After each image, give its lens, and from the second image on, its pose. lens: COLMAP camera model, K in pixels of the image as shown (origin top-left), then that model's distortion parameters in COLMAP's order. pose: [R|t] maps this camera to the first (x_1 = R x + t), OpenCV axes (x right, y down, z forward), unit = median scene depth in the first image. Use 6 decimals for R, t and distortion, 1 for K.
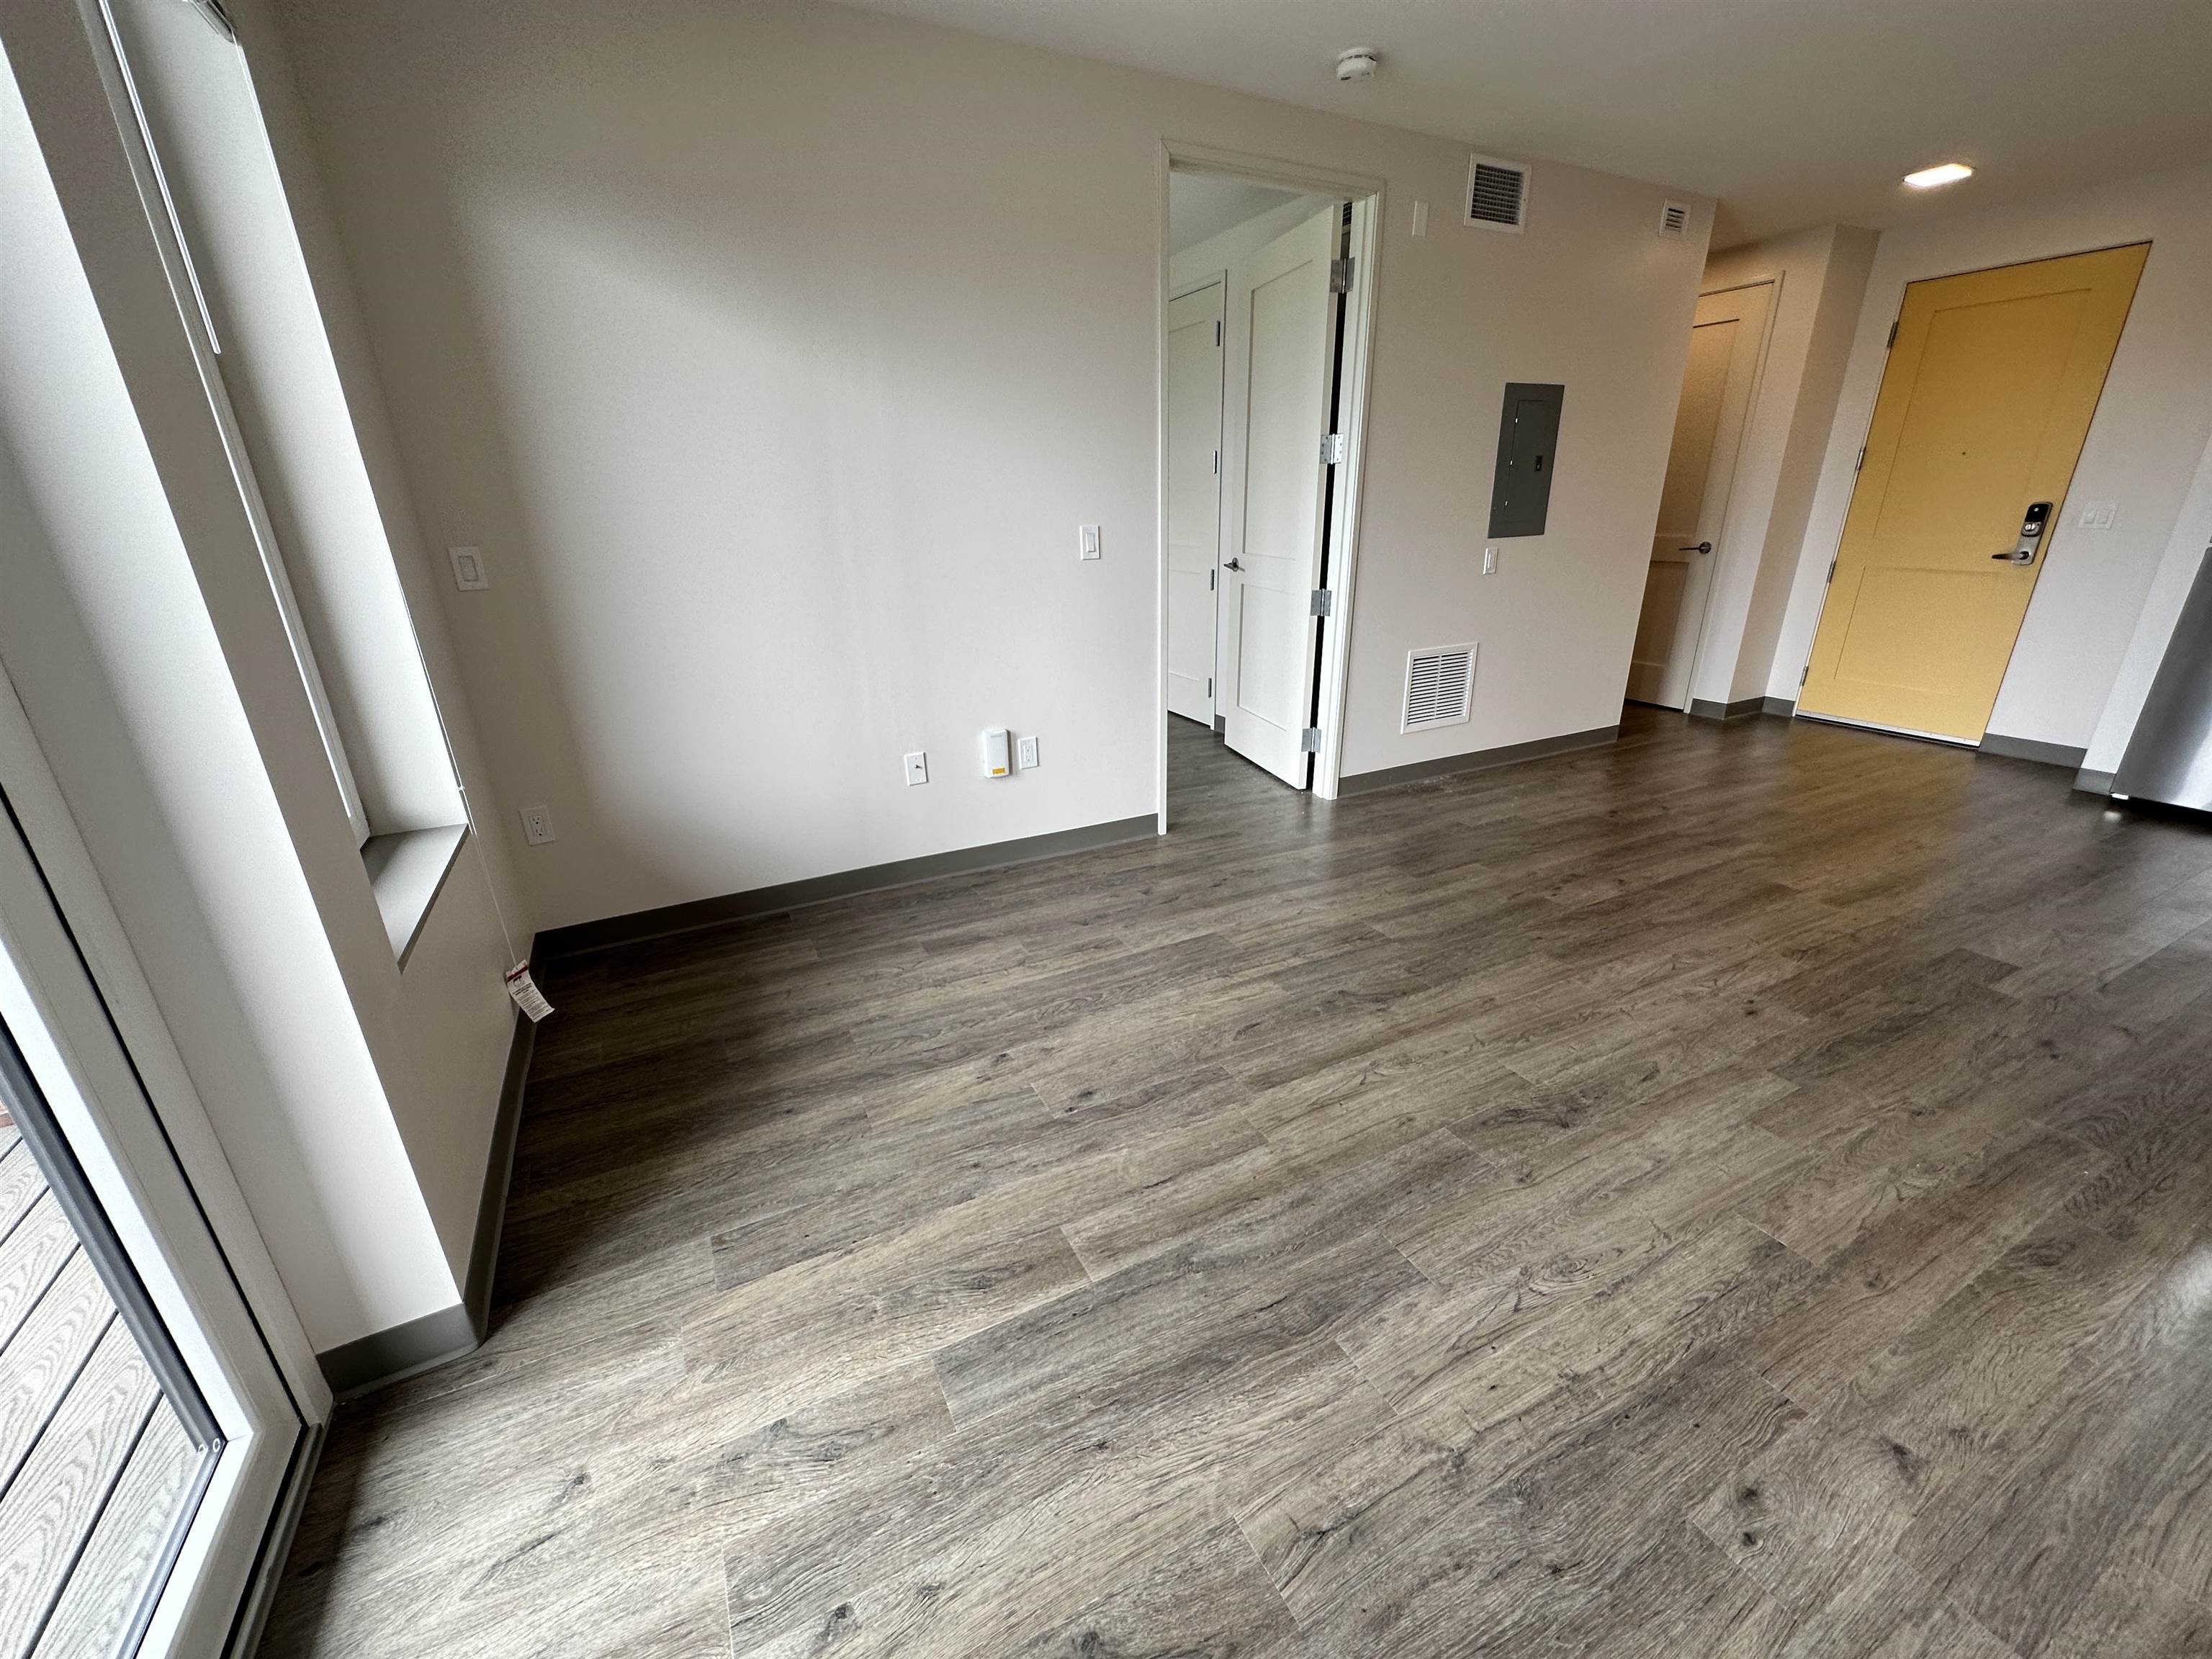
lens RADIAL K [[885.1, 0, 1106.8], [0, 885.1, 831.6], [0, 0, 1]] dist [-0.003659, 0.001042]
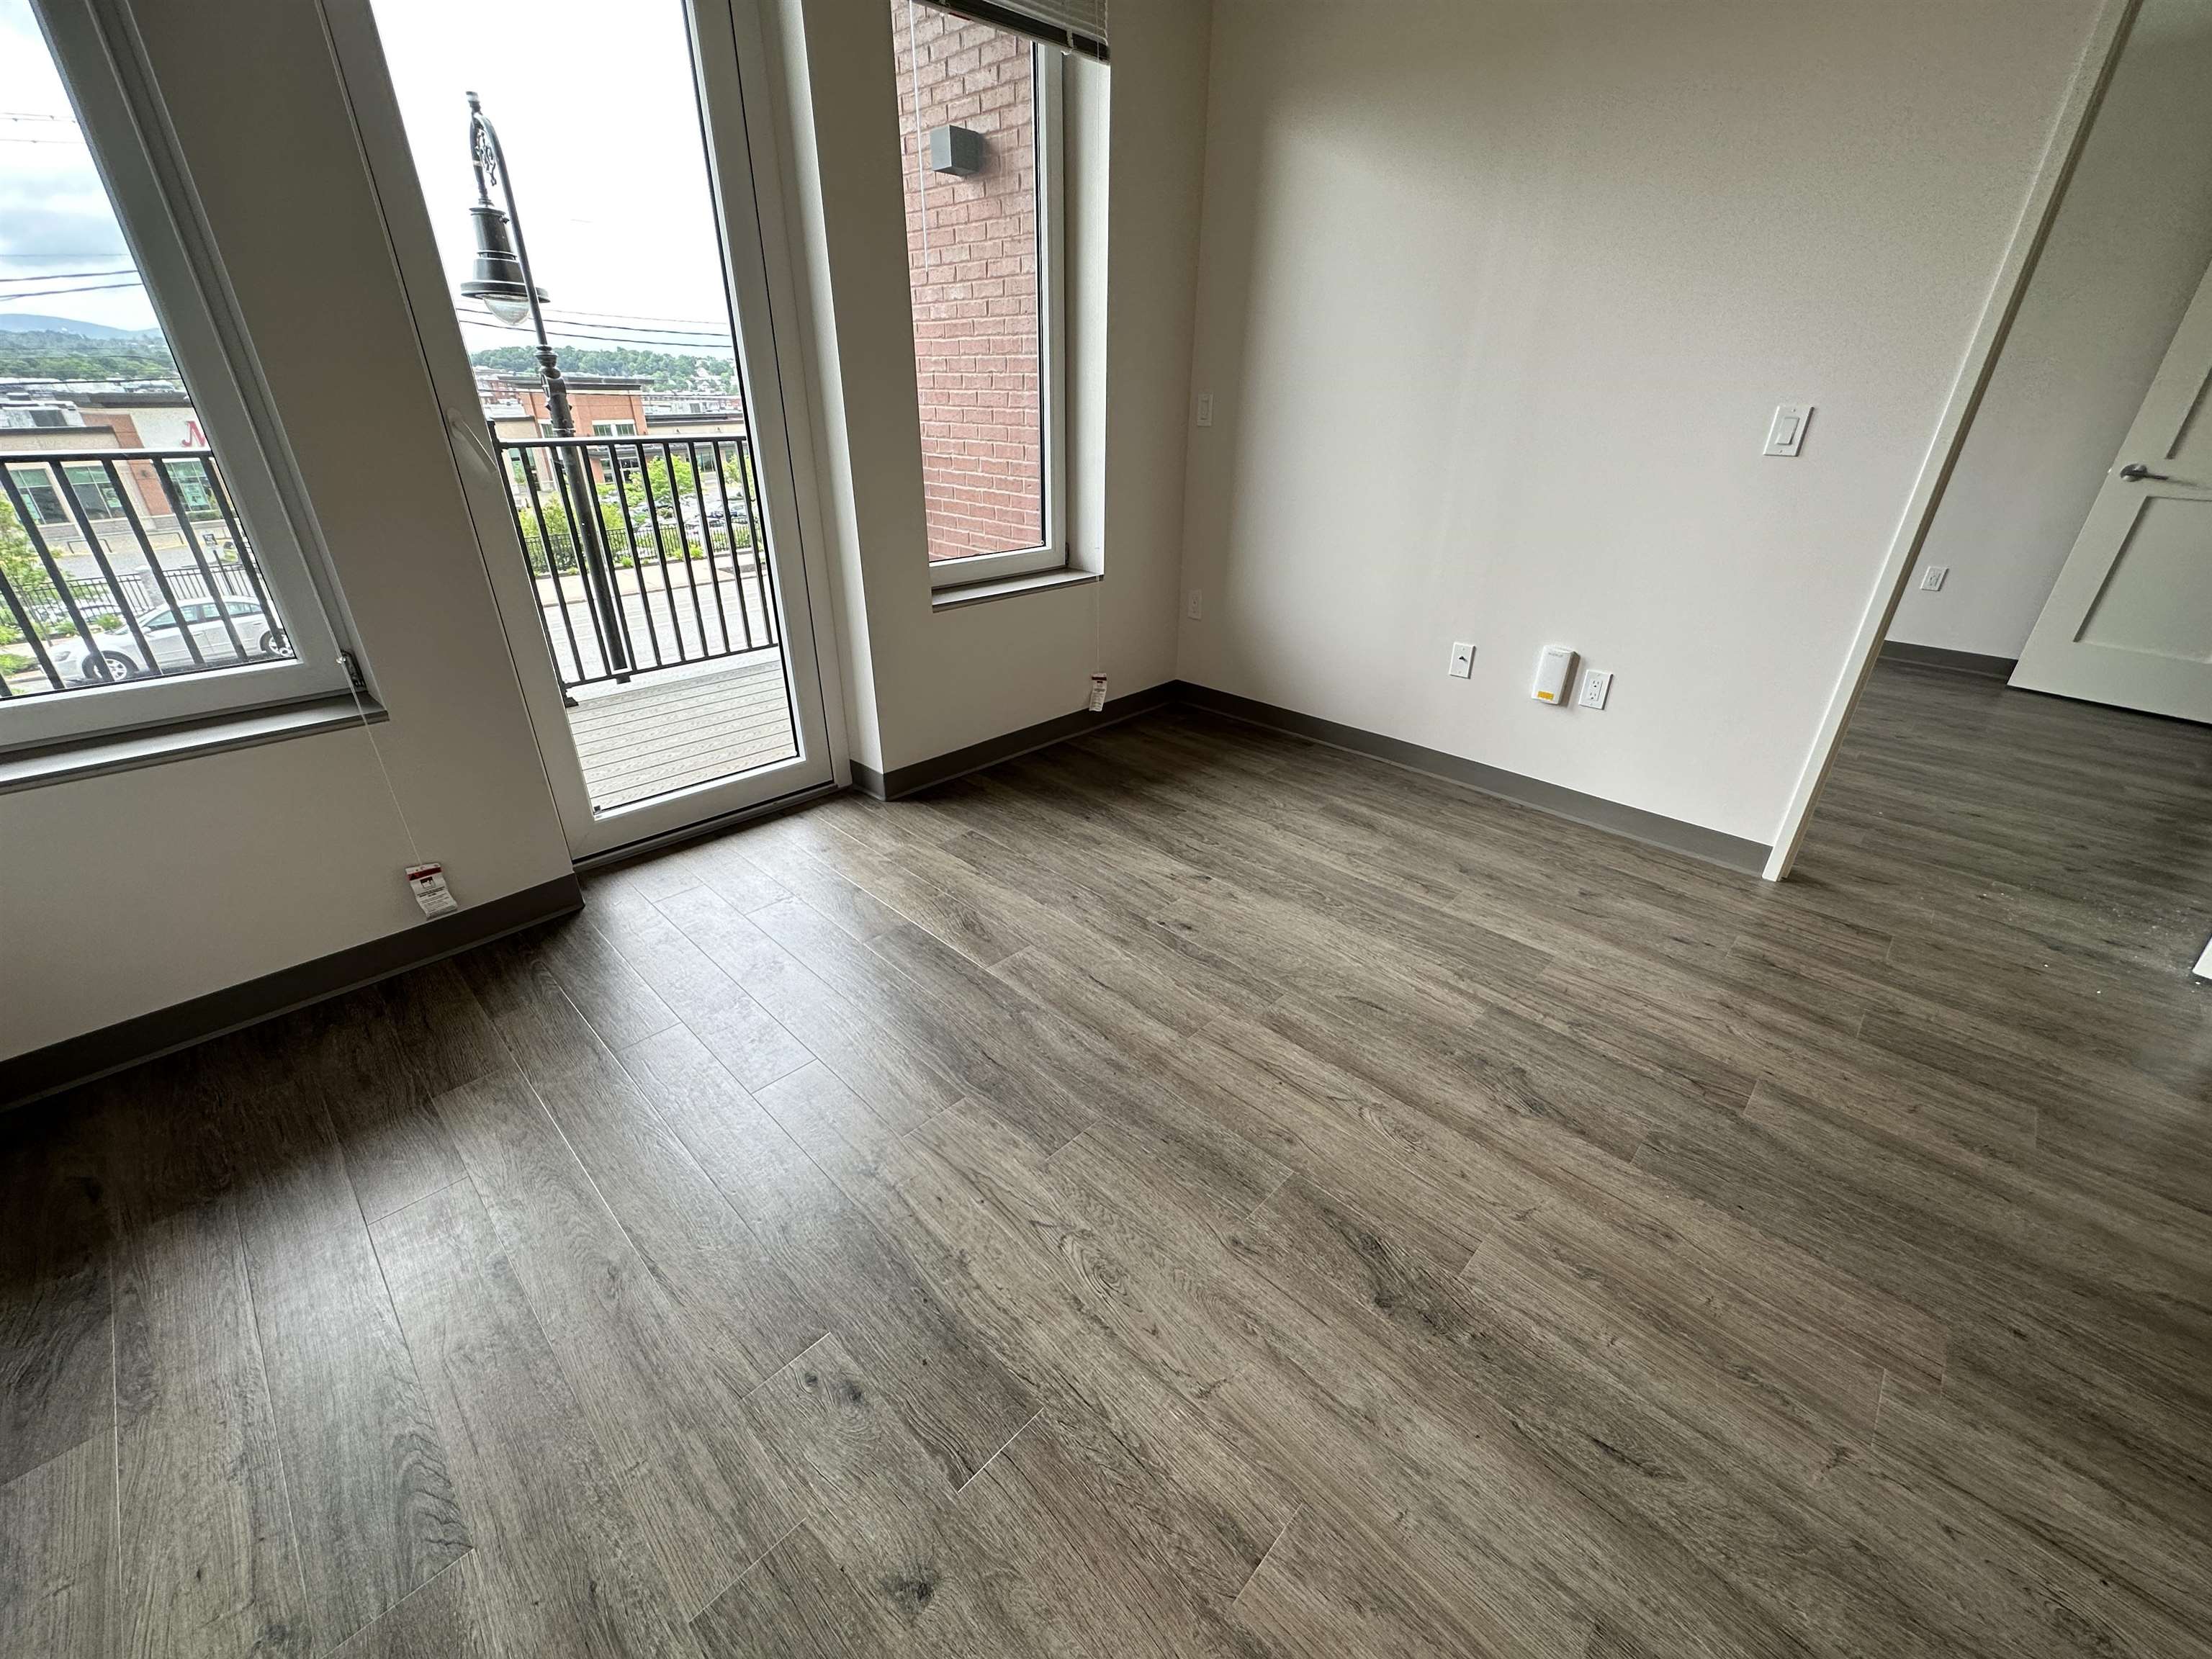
lens RADIAL K [[885.1, 0, 1106.8], [0, 885.1, 831.6], [0, 0, 1]] dist [-0.003659, 0.001042]
pose [[0.320933, 0.444477, -0.836326, 0.666986], [-0.352955, 0.875557, 0.329883, -0.109053], [0.878877, 0.189315, 0.437876, 0.340364]]
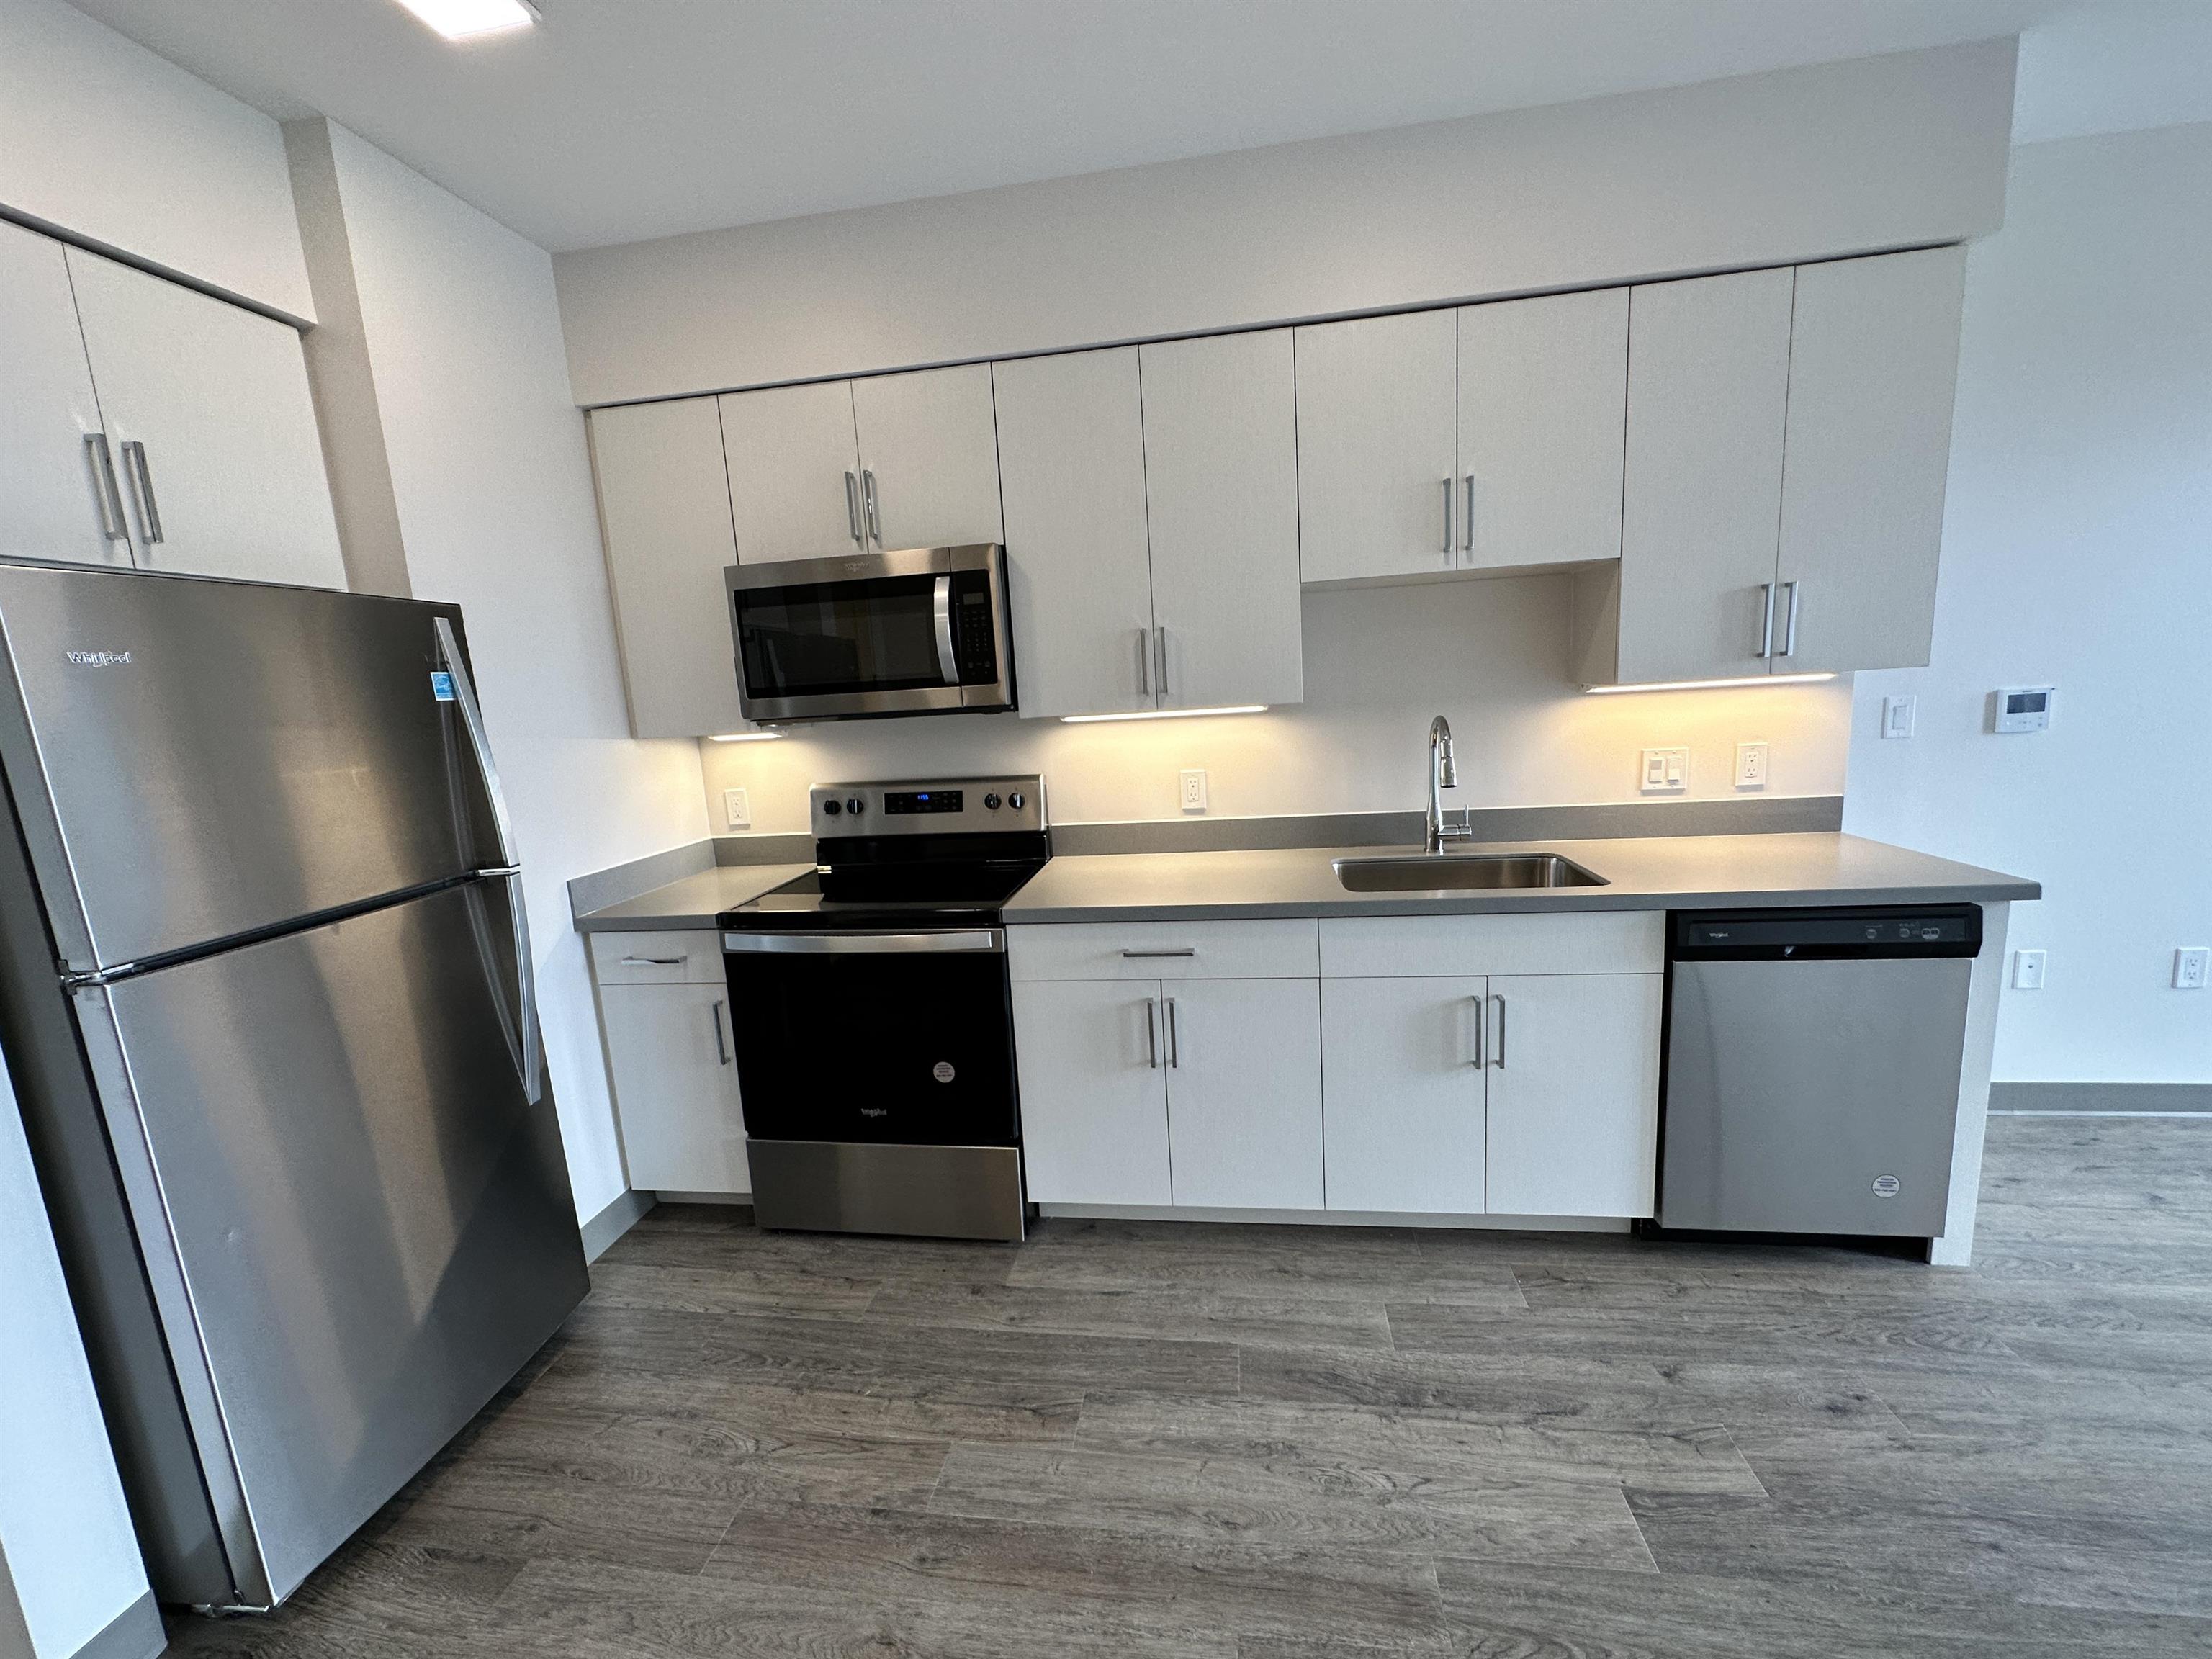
lens RADIAL K [[885.1, 0, 1106.8], [0, 885.1, 831.6], [0, 0, 1]] dist [-0.003659, 0.001042]
pose [[-0.810213, -0.029468, 0.585395, 0.997891], [0.274978, 0.862899, 0.424019, -0.563937], [-0.517631, 0.504517, -0.691028, 1.375982]]
